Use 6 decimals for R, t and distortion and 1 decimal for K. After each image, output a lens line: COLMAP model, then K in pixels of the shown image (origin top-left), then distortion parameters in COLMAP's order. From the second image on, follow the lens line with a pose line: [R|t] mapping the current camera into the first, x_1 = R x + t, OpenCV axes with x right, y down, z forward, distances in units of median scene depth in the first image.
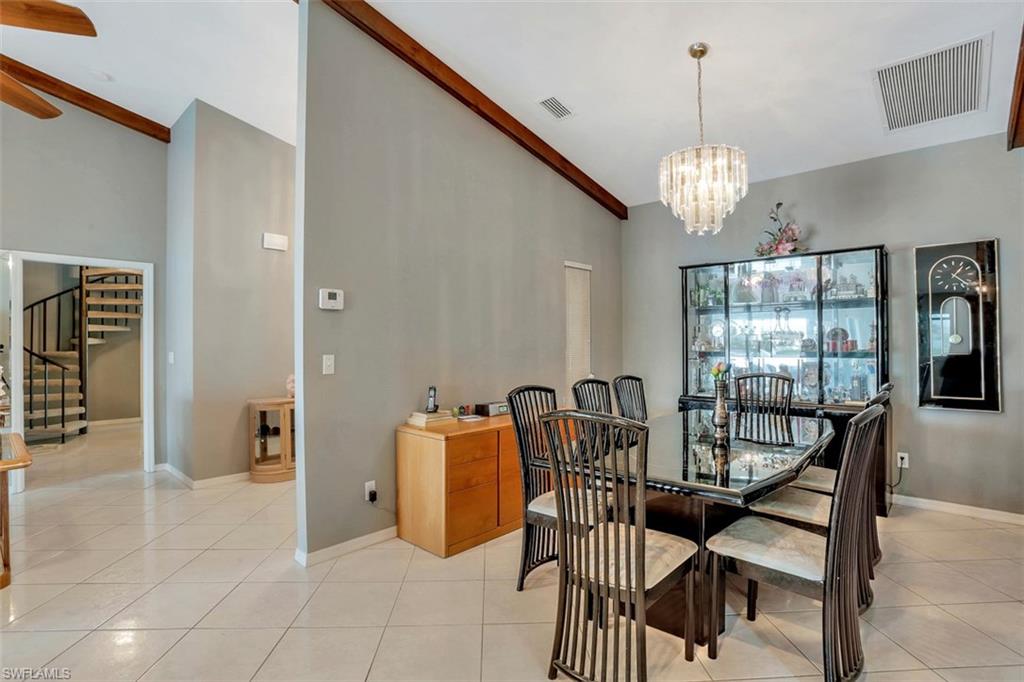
lens RADIAL K [[488.0, 0, 514.0], [0, 488.0, 339.1], [0, 0, 1]] dist [-0.052800, 0.010946]
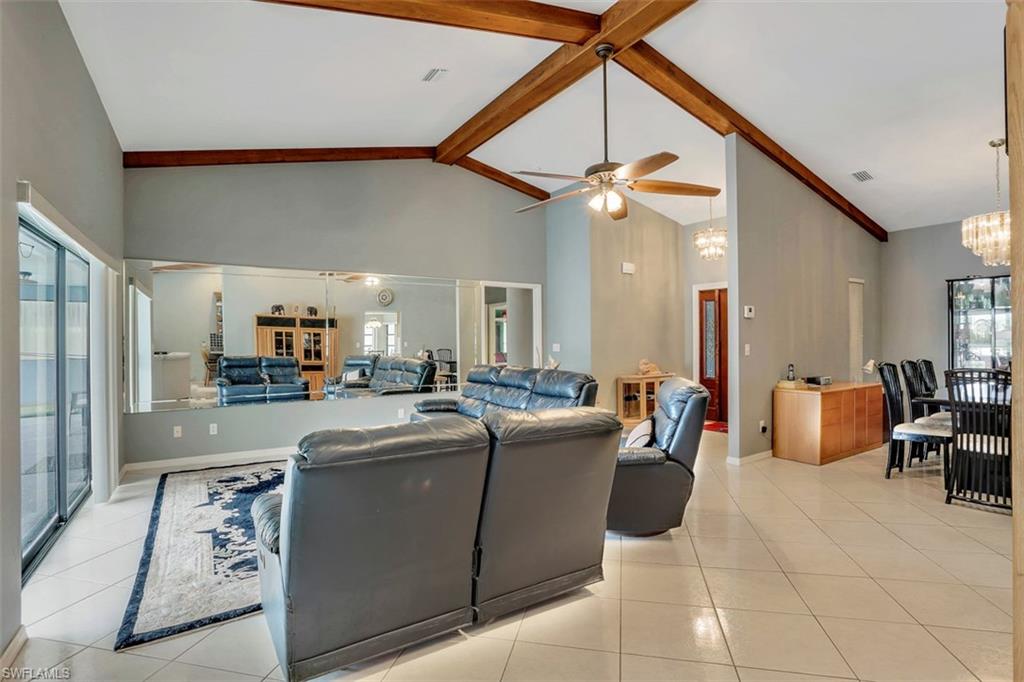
lens RADIAL K [[488.0, 0, 503.1], [0, 488.0, 335.3], [0, 0, 1]] dist [-0.052800, 0.010946]
pose [[0.966671, -0.002493, -0.256011, -0.667631], [0.003821, 0.999982, 0.004691, -0.008476], [0.255994, -0.005513, 0.966663, -0.743892]]
